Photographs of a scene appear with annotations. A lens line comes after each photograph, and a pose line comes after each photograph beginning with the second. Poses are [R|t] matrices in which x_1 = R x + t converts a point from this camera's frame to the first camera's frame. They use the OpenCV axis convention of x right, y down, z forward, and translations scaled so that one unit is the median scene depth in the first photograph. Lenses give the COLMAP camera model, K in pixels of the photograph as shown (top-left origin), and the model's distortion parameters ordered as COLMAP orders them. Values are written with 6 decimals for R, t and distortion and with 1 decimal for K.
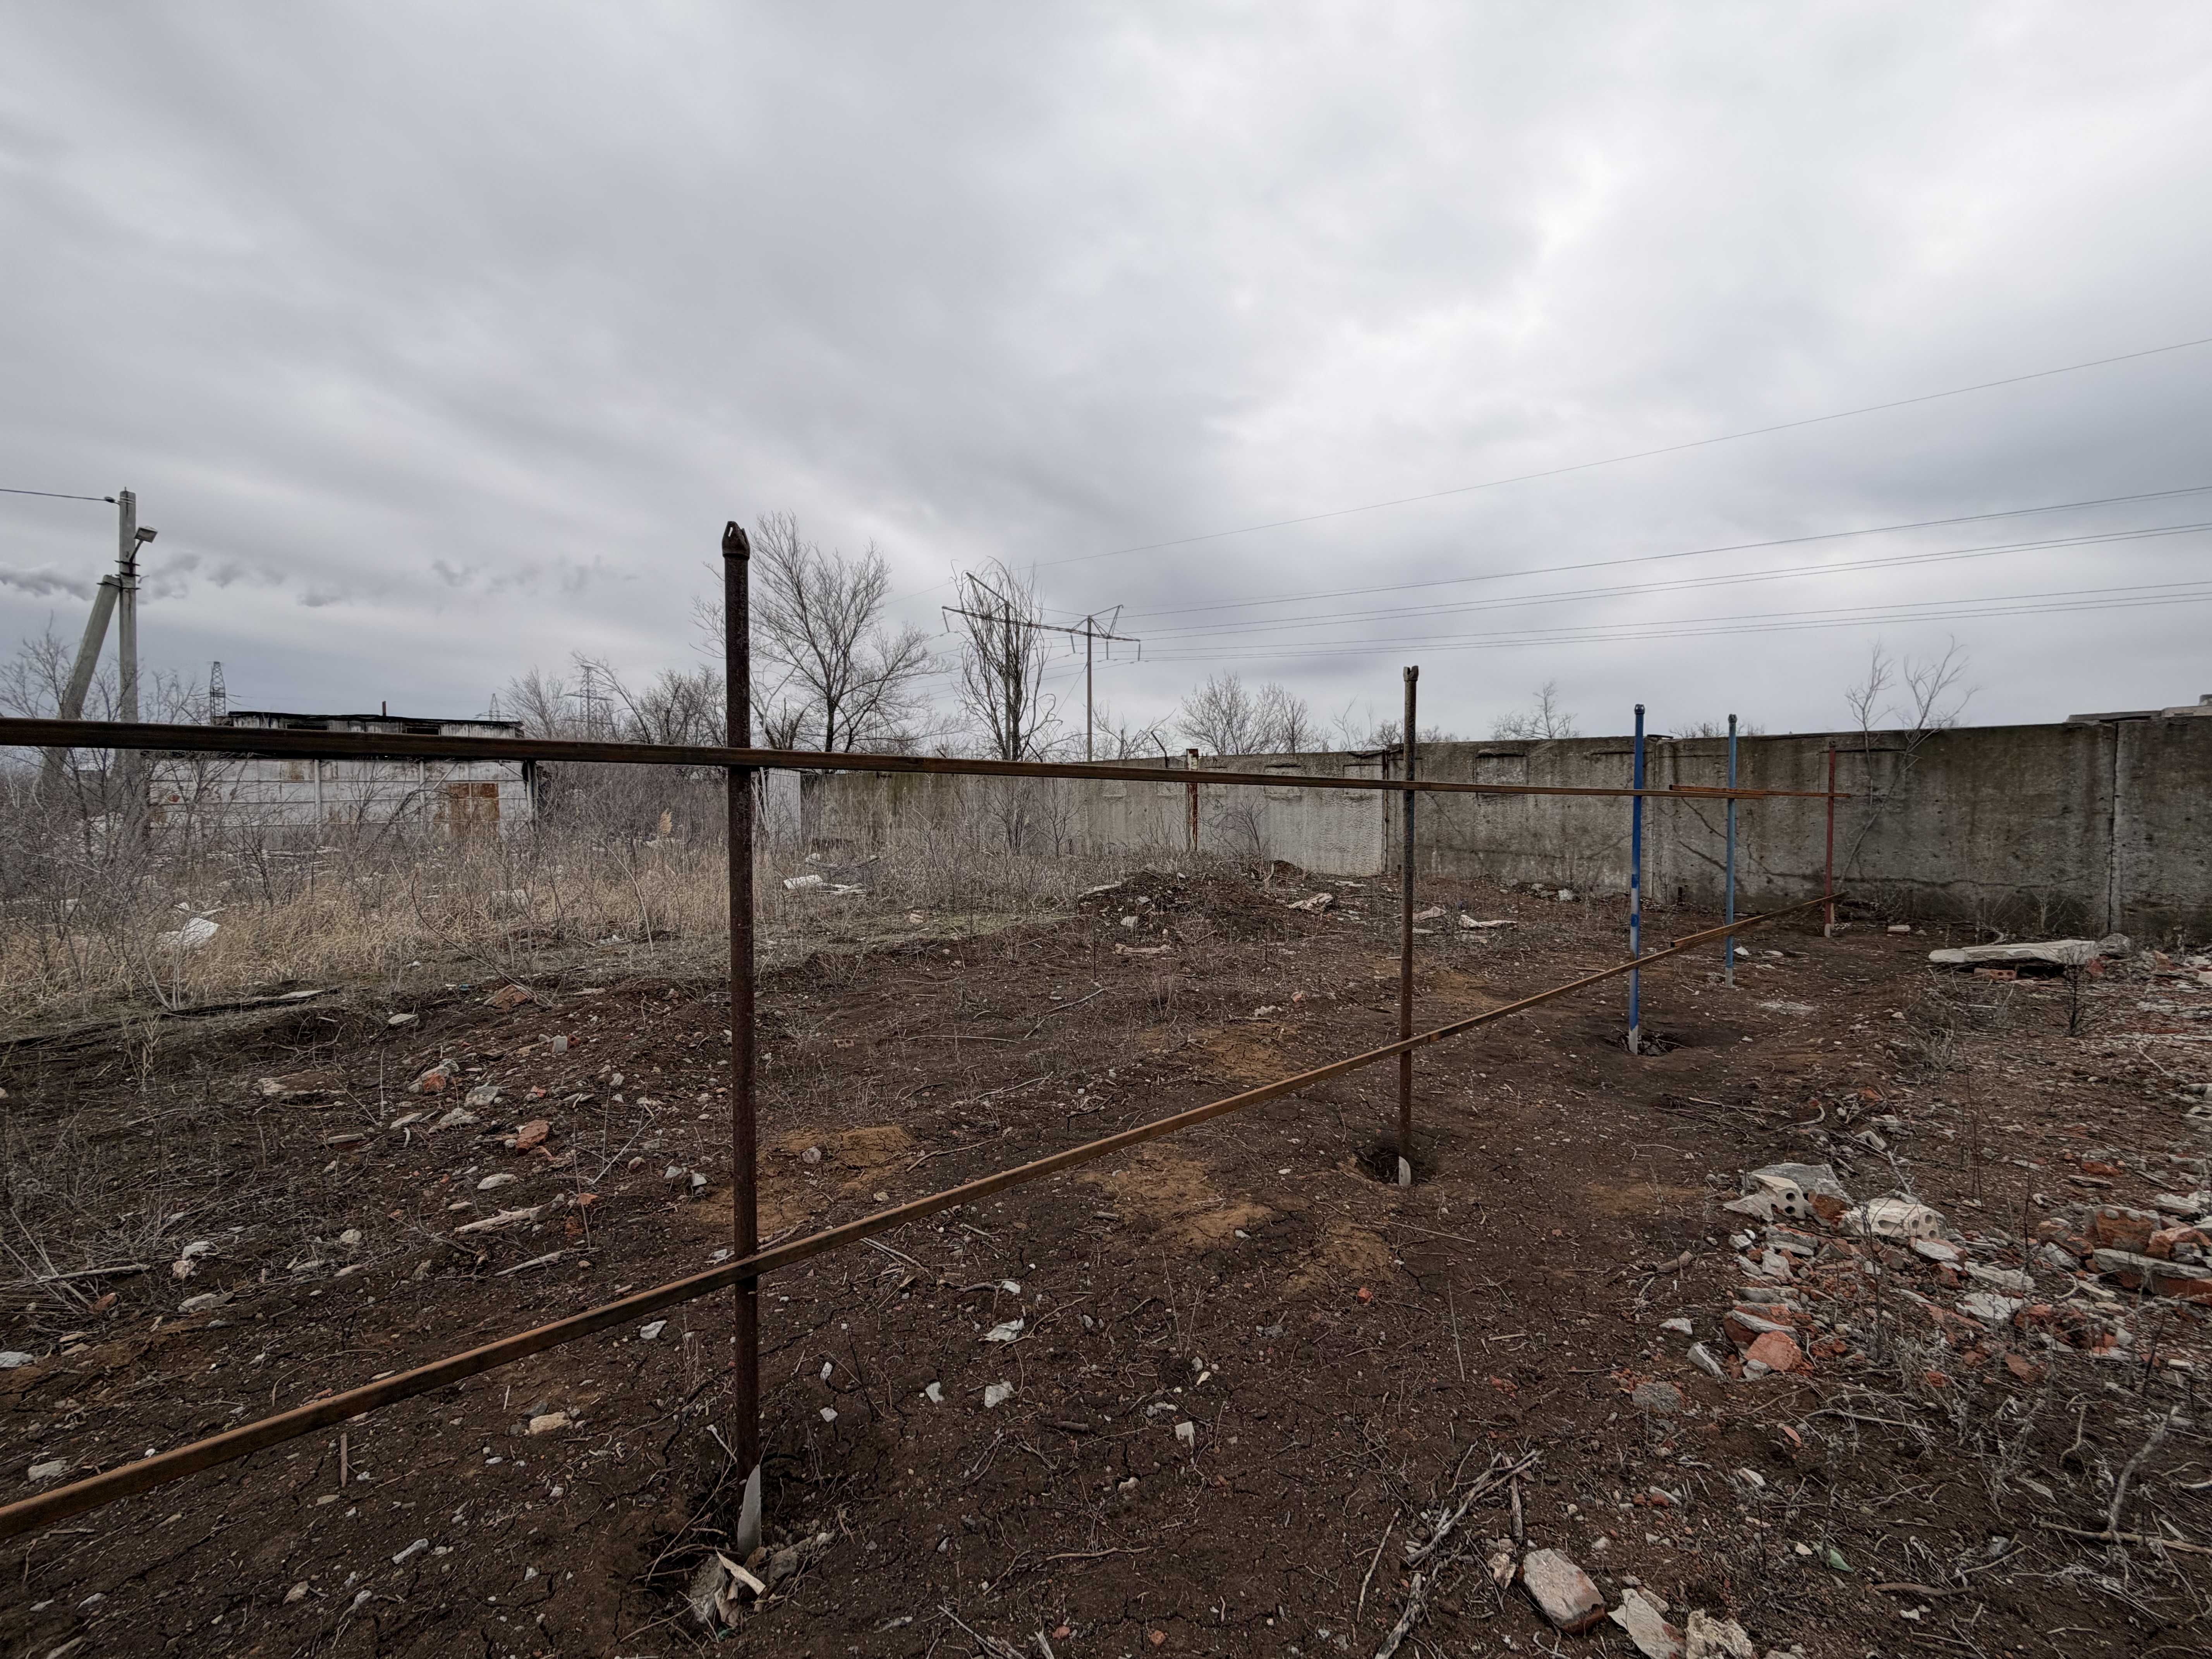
lens RADIAL K [[871.9, 0, 1100.3], [0, 871.9, 821.9], [0, 0, 1]] dist [-0.004008, 0.000581]
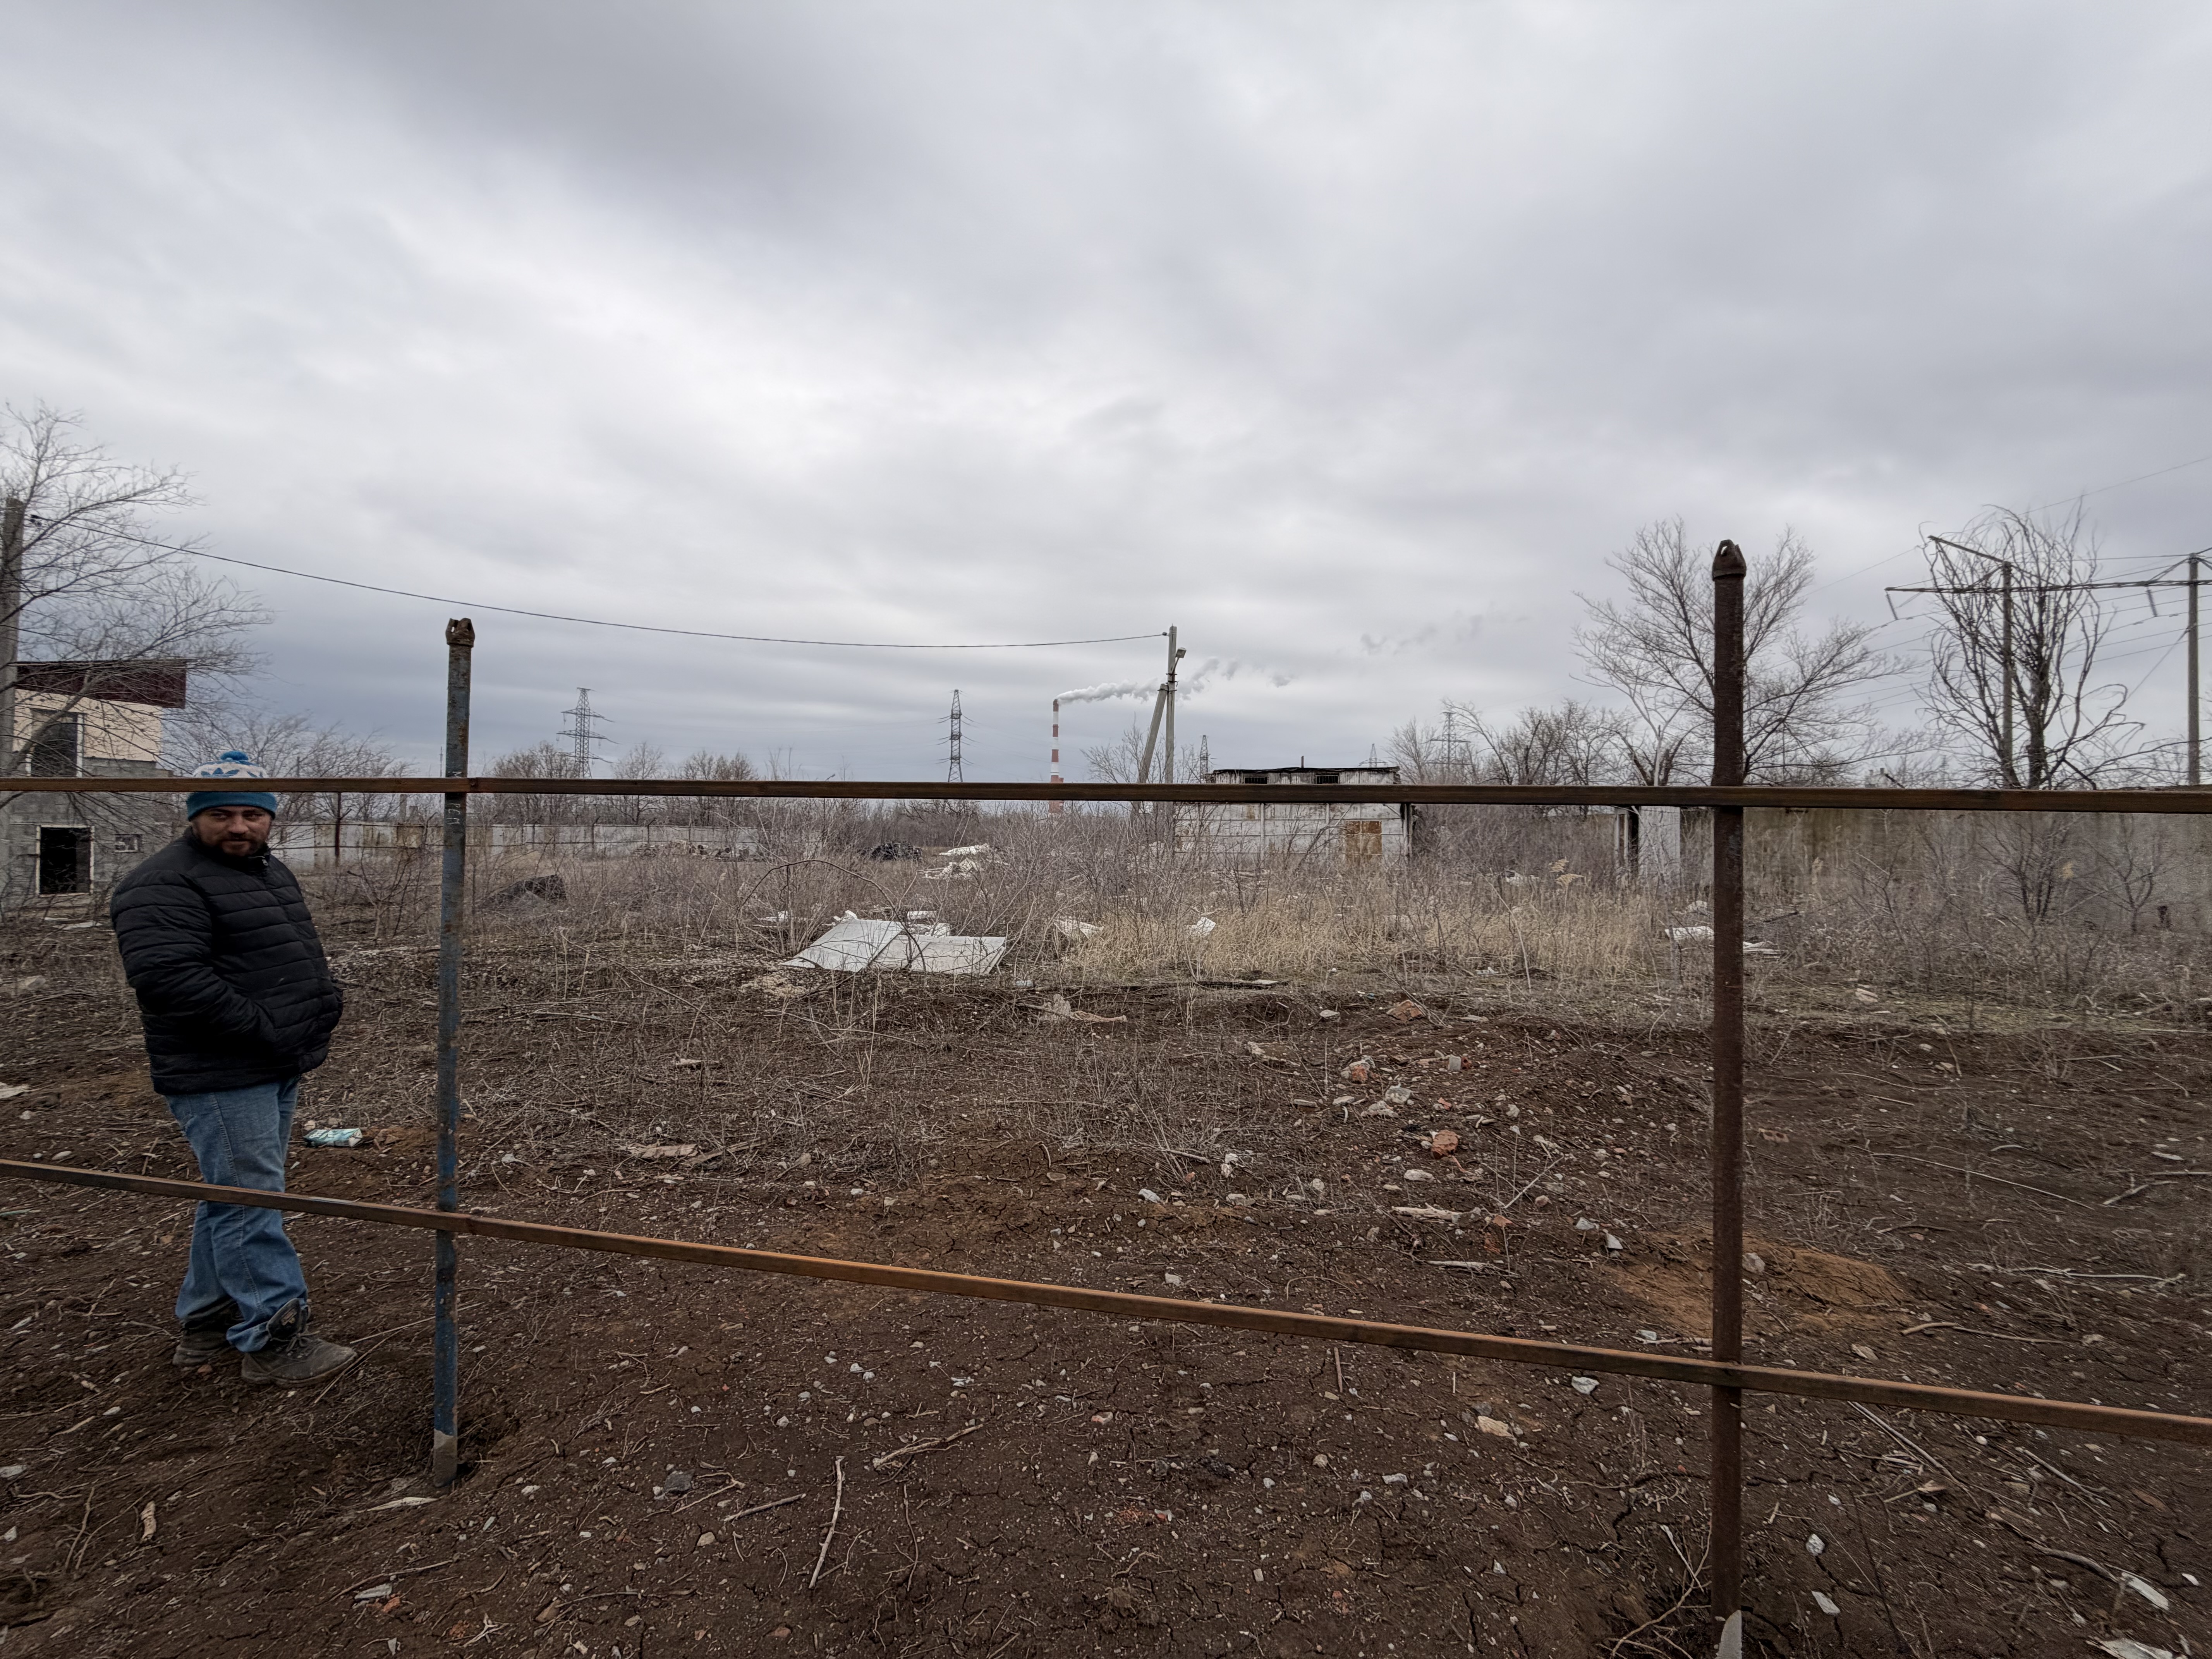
lens RADIAL K [[871.9, 0, 1100.2], [0, 871.9, 832.8], [0, 0, 1]] dist [-0.004008, 0.000581]
pose [[0.614568, 0.008549, -0.788818, -0.046264], [-0.032034, 0.999387, -0.014126, -0.001924], [0.788213, 0.033951, 0.614465, -0.026528]]
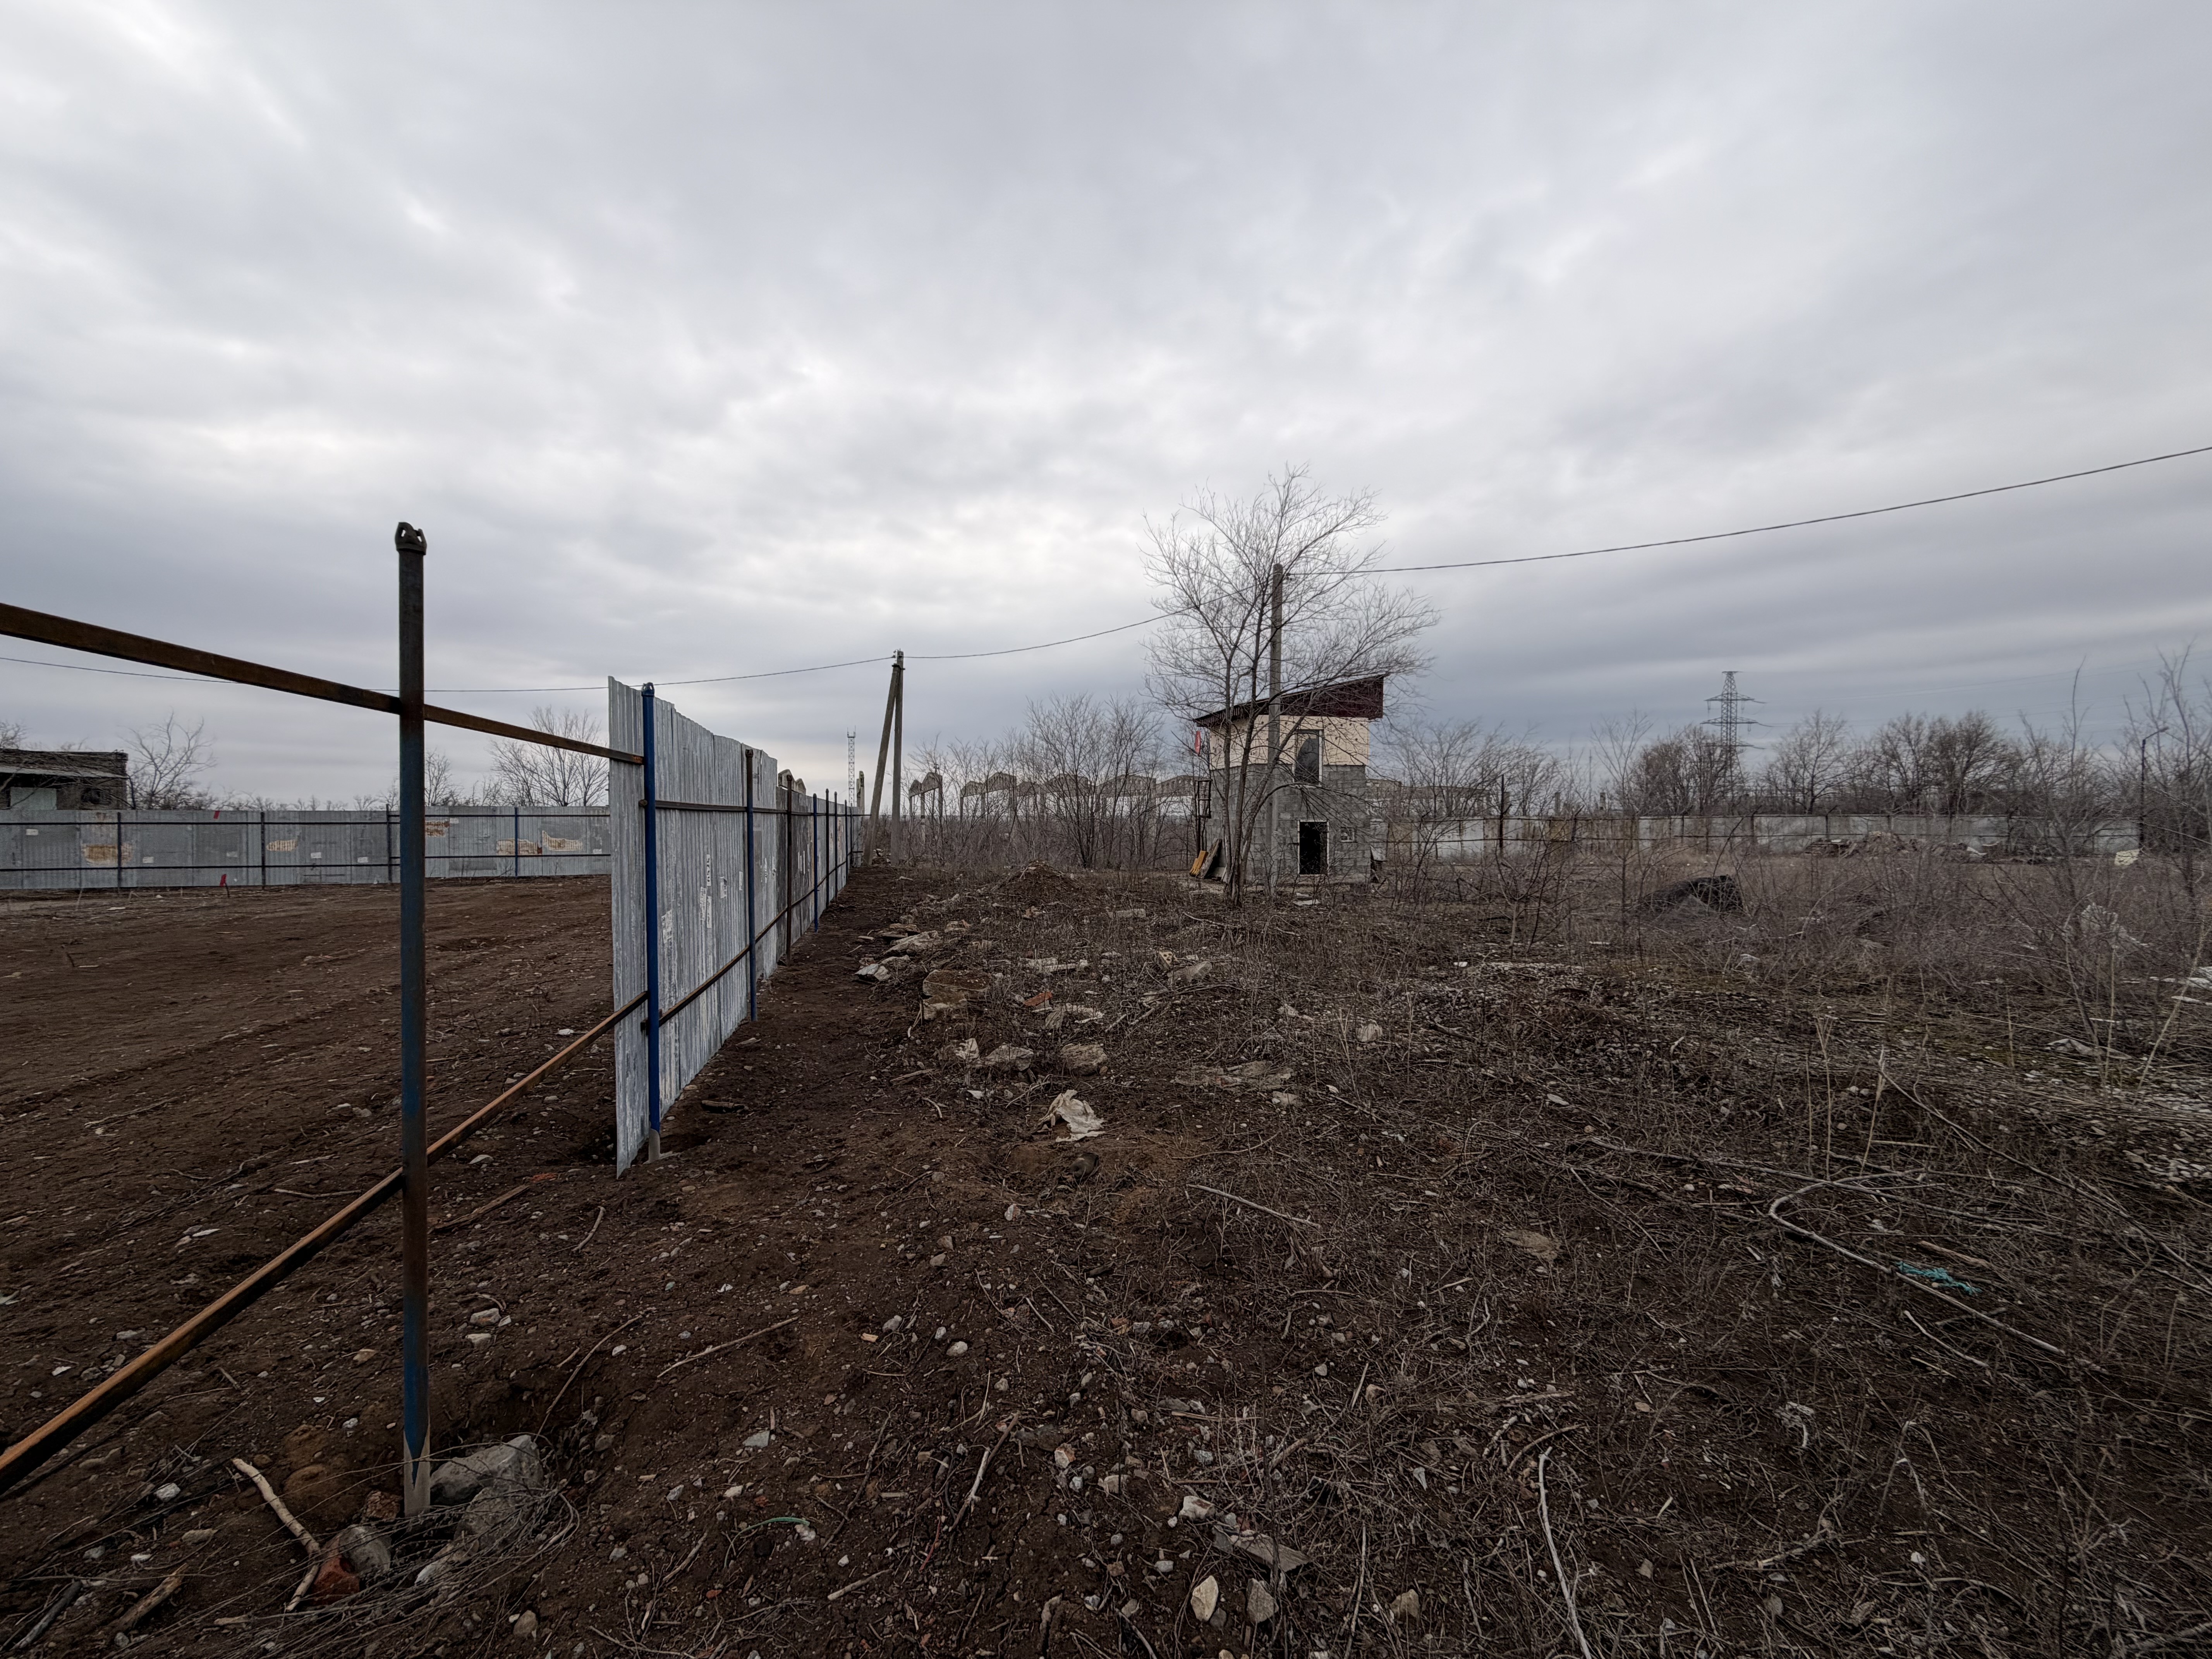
lens RADIAL K [[871.9, 0, 1095.6], [0, 871.9, 822.1], [0, 0, 1]] dist [-0.004008, 0.000581]
pose [[-0.482709, 0.001266, -0.875780, -1.039843], [-0.016938, 0.999798, 0.010781, 0.035523], [0.875617, 0.020038, -0.482591, 0.006272]]
